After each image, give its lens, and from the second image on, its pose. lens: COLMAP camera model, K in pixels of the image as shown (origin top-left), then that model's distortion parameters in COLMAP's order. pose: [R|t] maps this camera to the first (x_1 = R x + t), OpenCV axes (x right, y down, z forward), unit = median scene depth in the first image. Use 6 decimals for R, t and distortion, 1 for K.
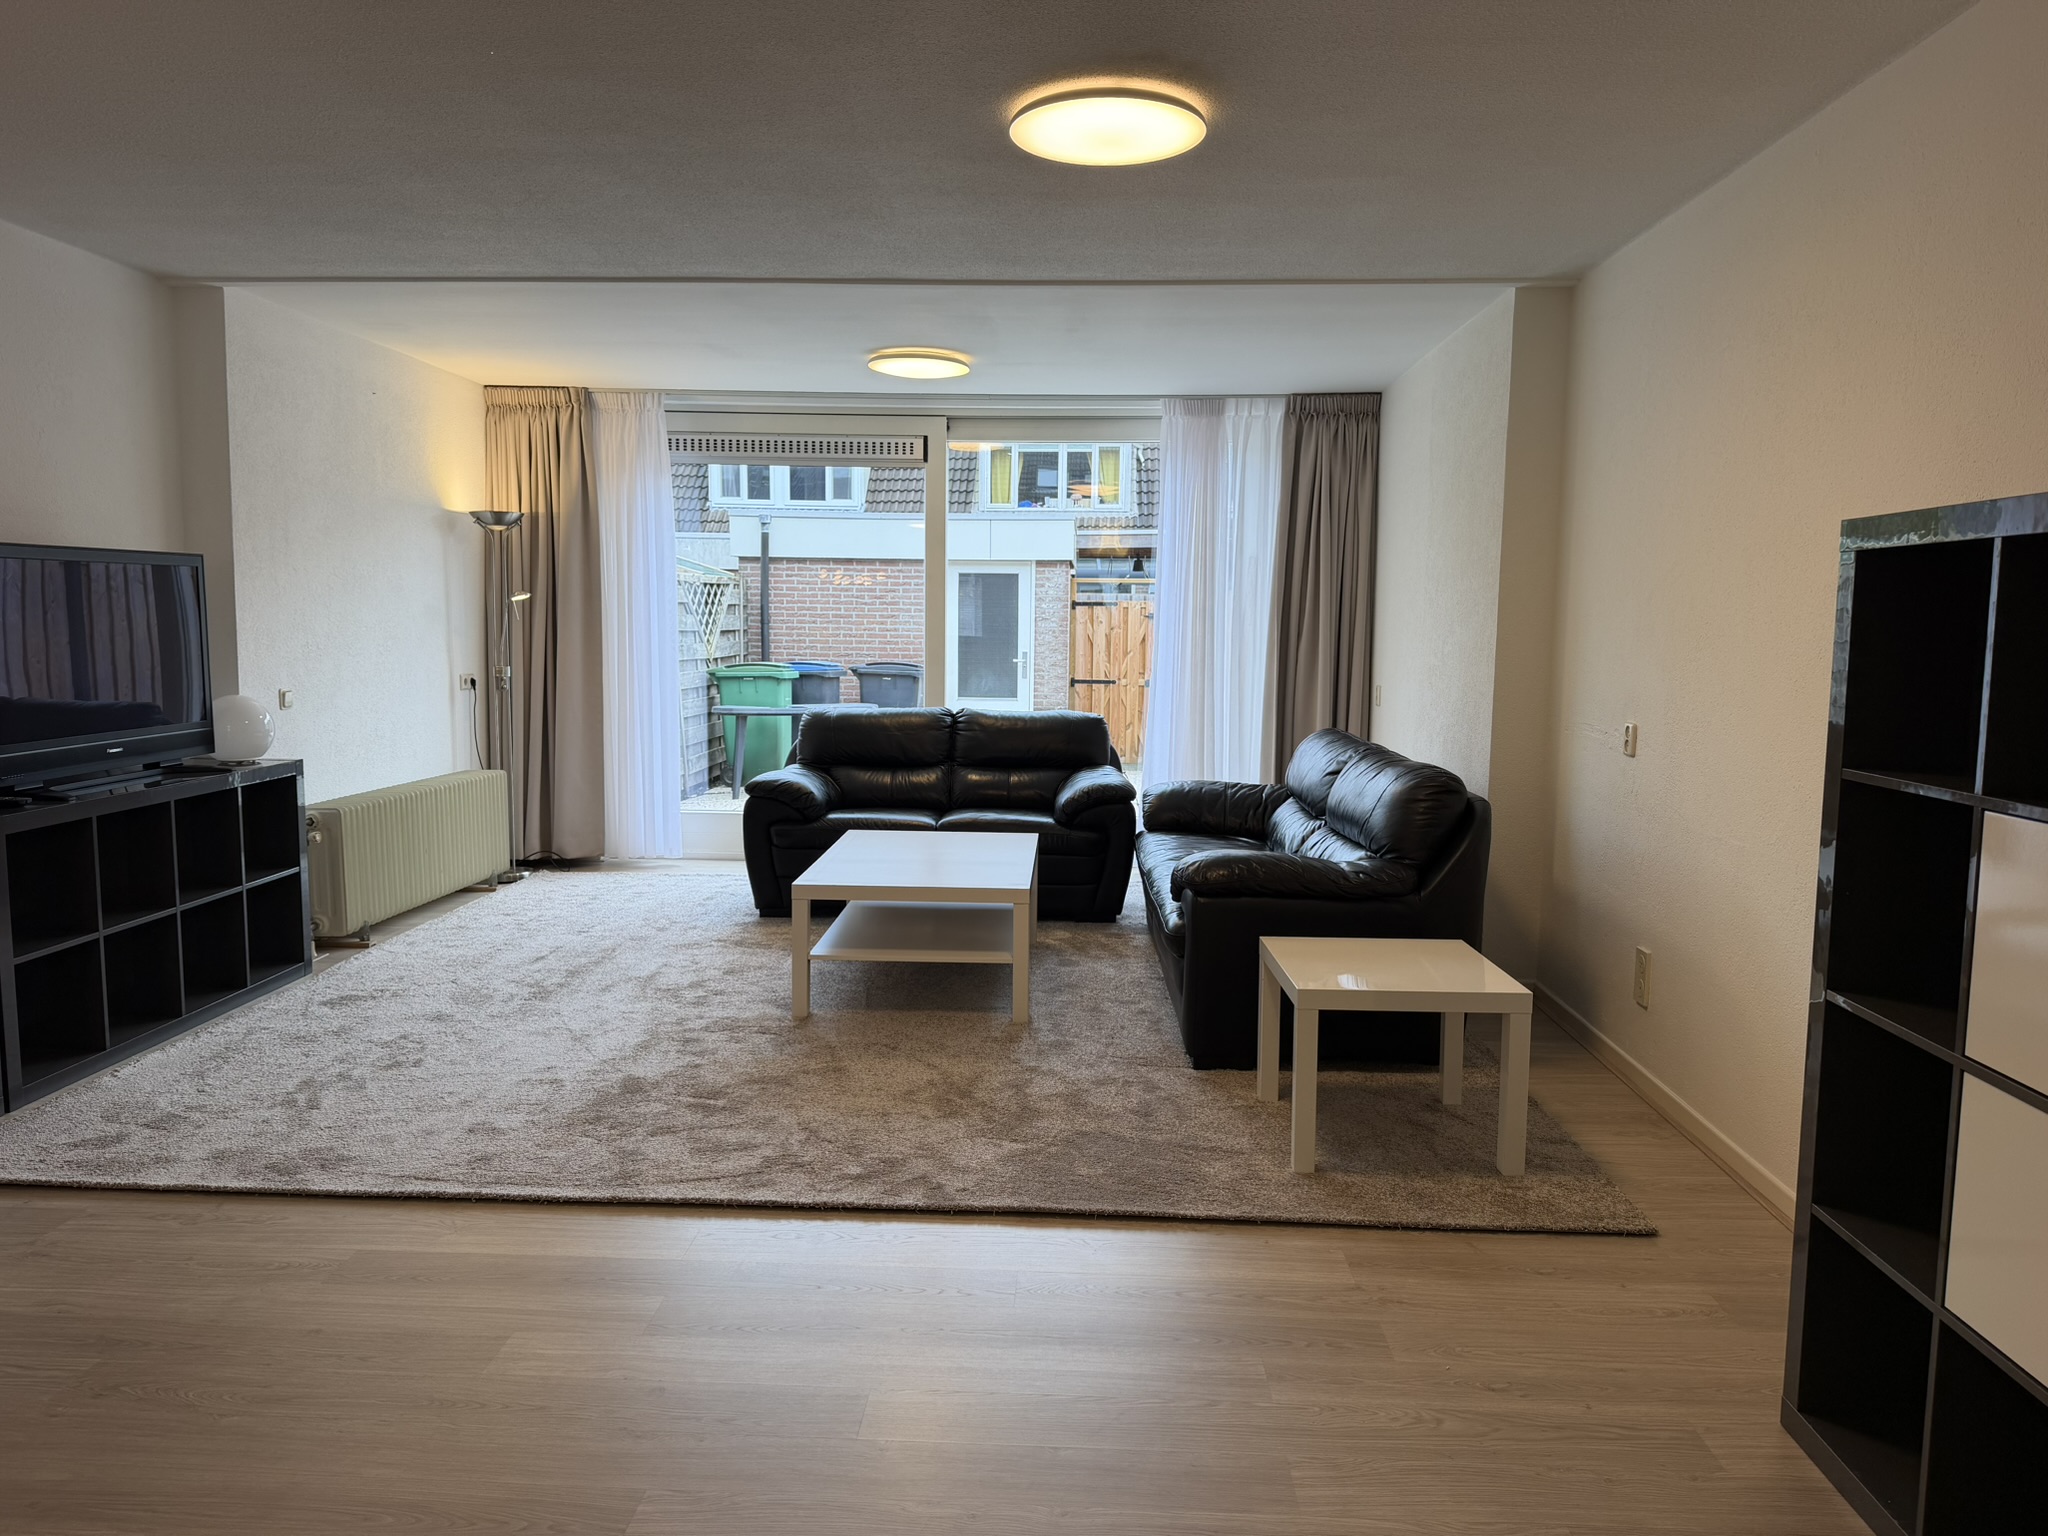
lens RADIAL K [[1427.1, 0, 1017.0], [0, 1427.1, 773.0], [0, 0, 1]] dist [0.131972, -0.235692]
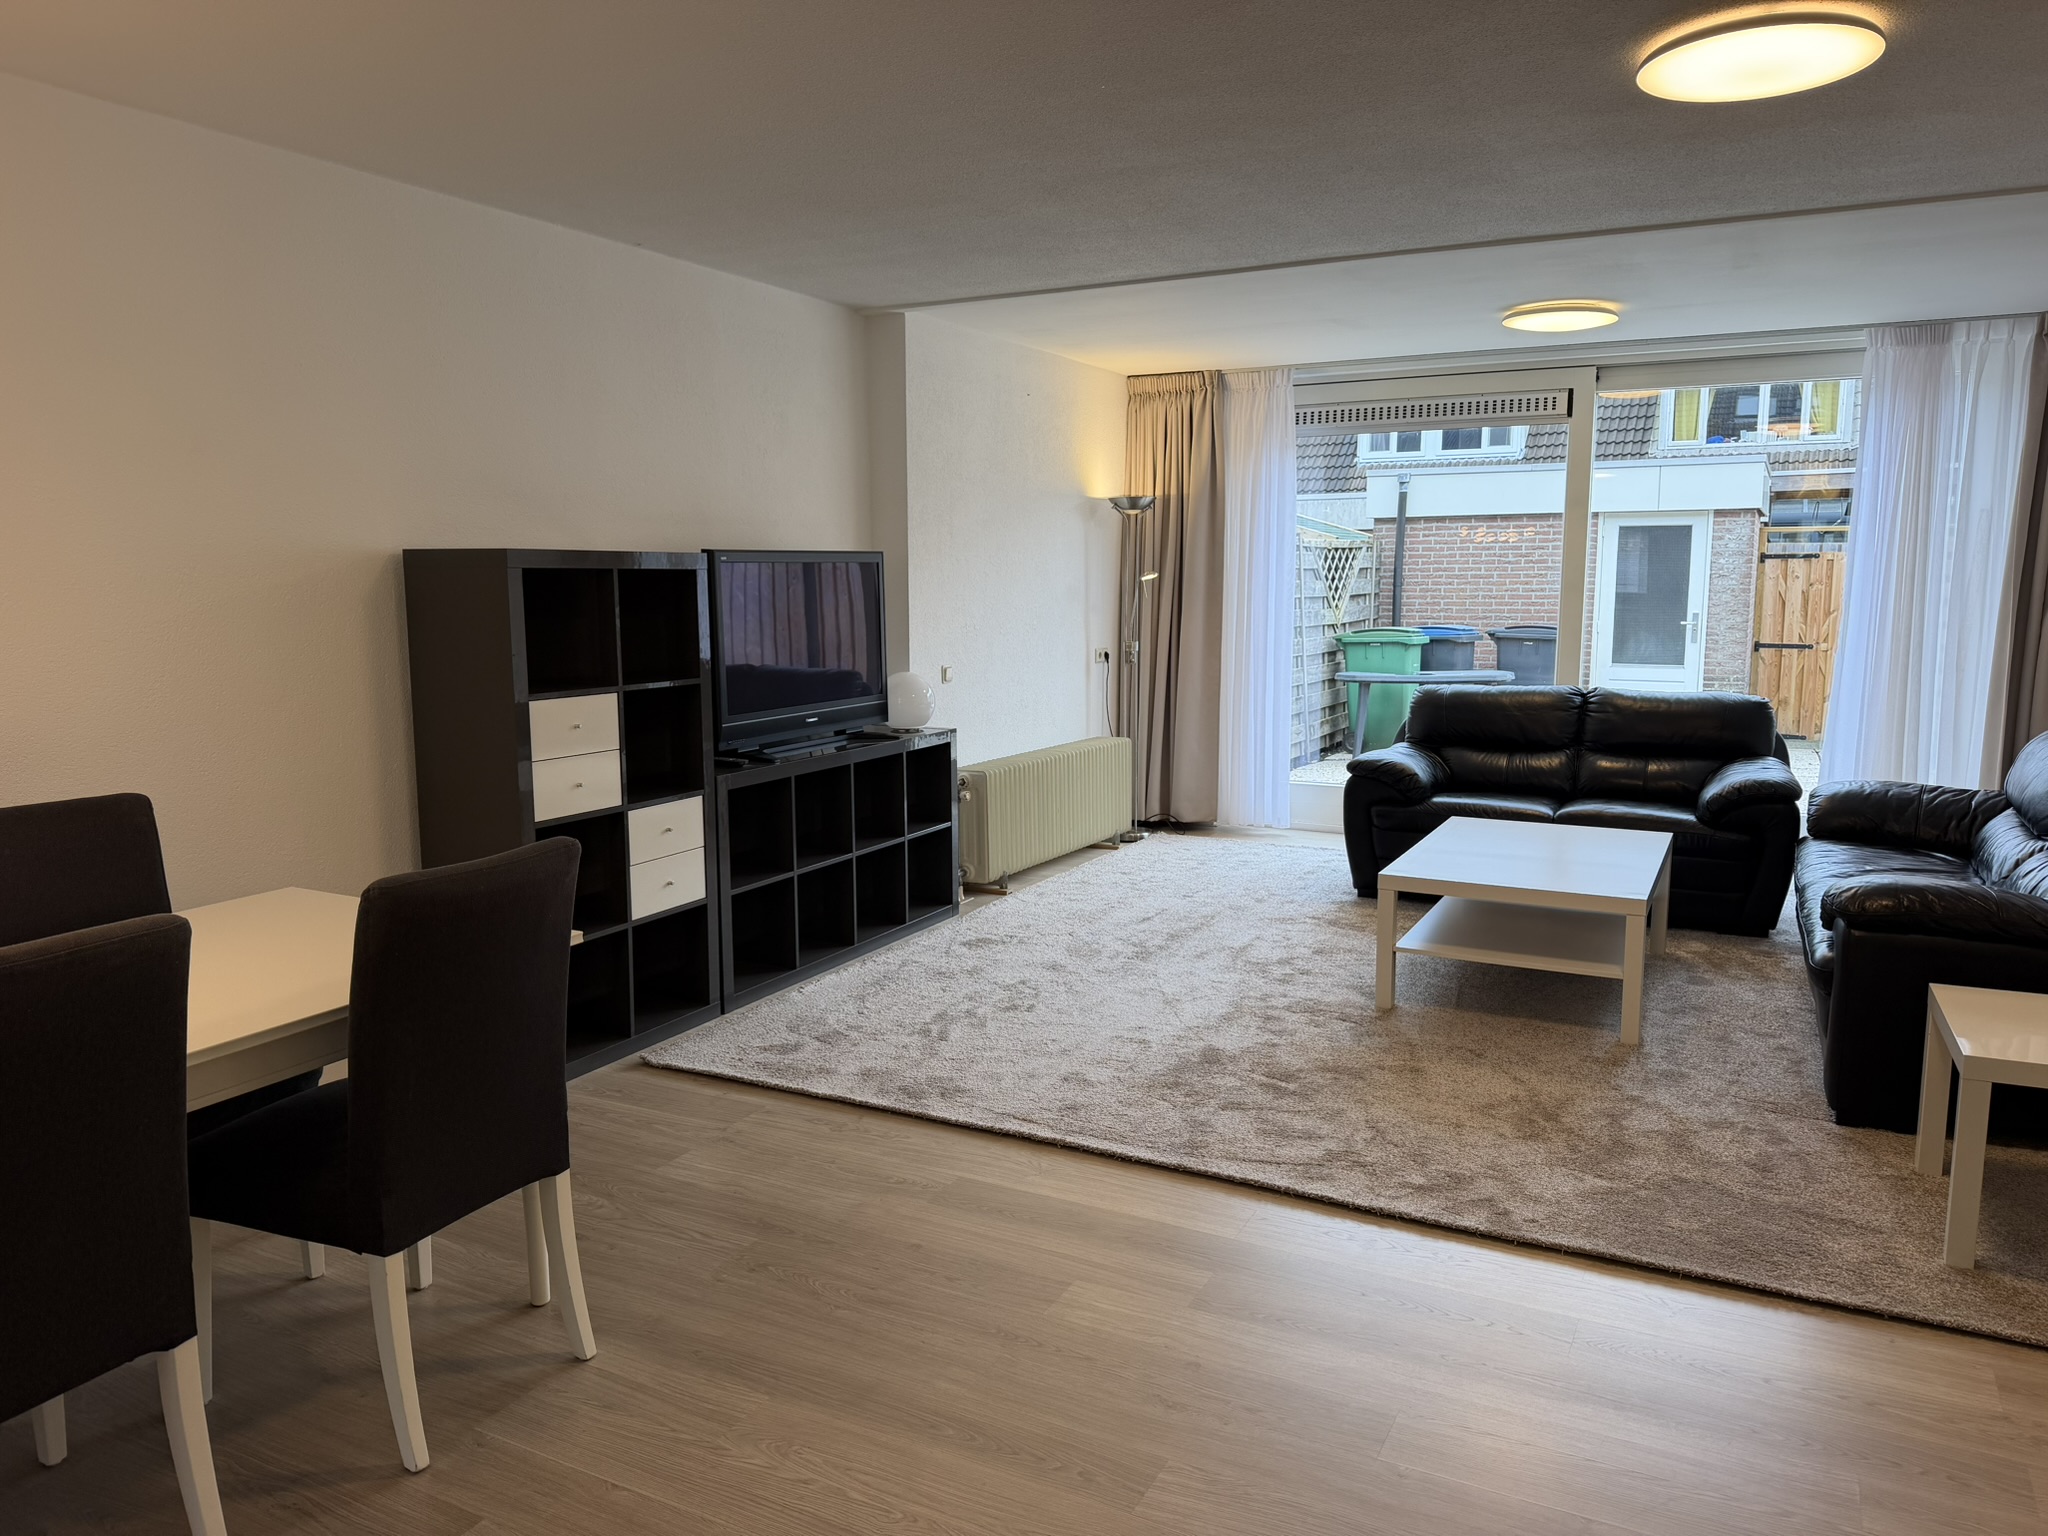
lens RADIAL K [[1427.1, 0, 1017.0], [0, 1427.1, 773.0], [0, 0, 1]] dist [0.131972, -0.235692]
pose [[0.904395, 0.045444, -0.424269, 0.031342], [-0.031771, 0.998724, 0.039250, -0.020392], [0.425512, -0.022018, 0.904685, 0.000371]]
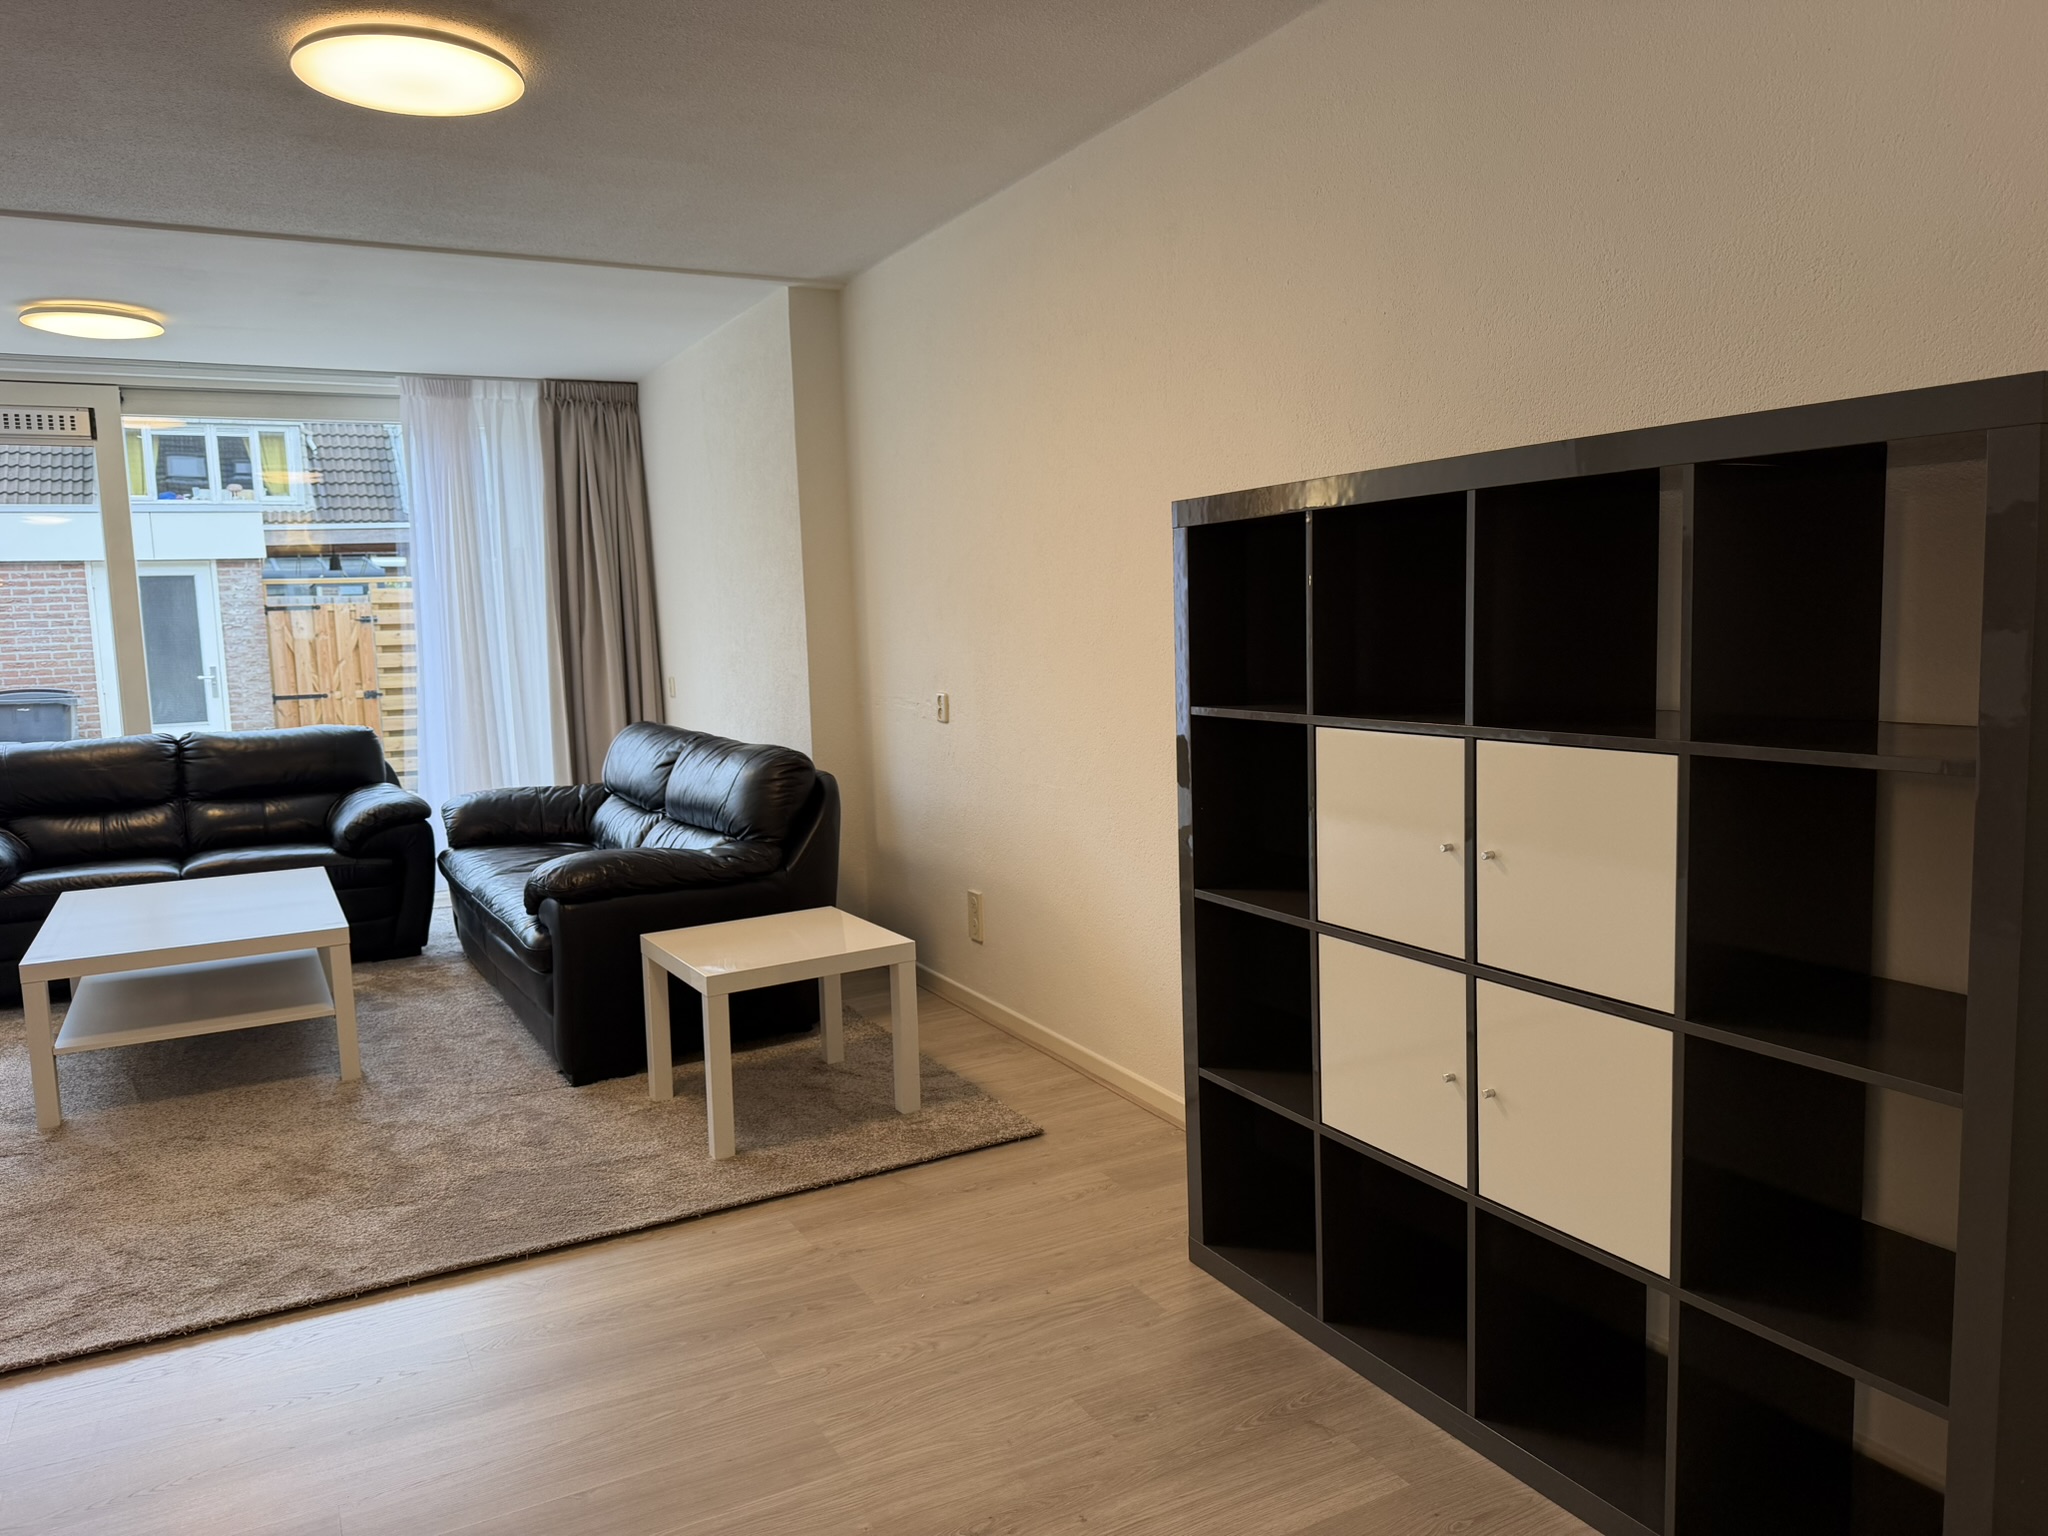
lens RADIAL K [[1447.4, 0, 1051.7], [0, 1447.4, 773.6], [0, 0, 1]] dist [0.016908, -0.036737]
pose [[0.847773, -0.097103, 0.521395, -0.072607], [0.096116, 0.994947, 0.029015, 0.003471], [-0.521578, 0.025517, 0.852822, 0.015918]]
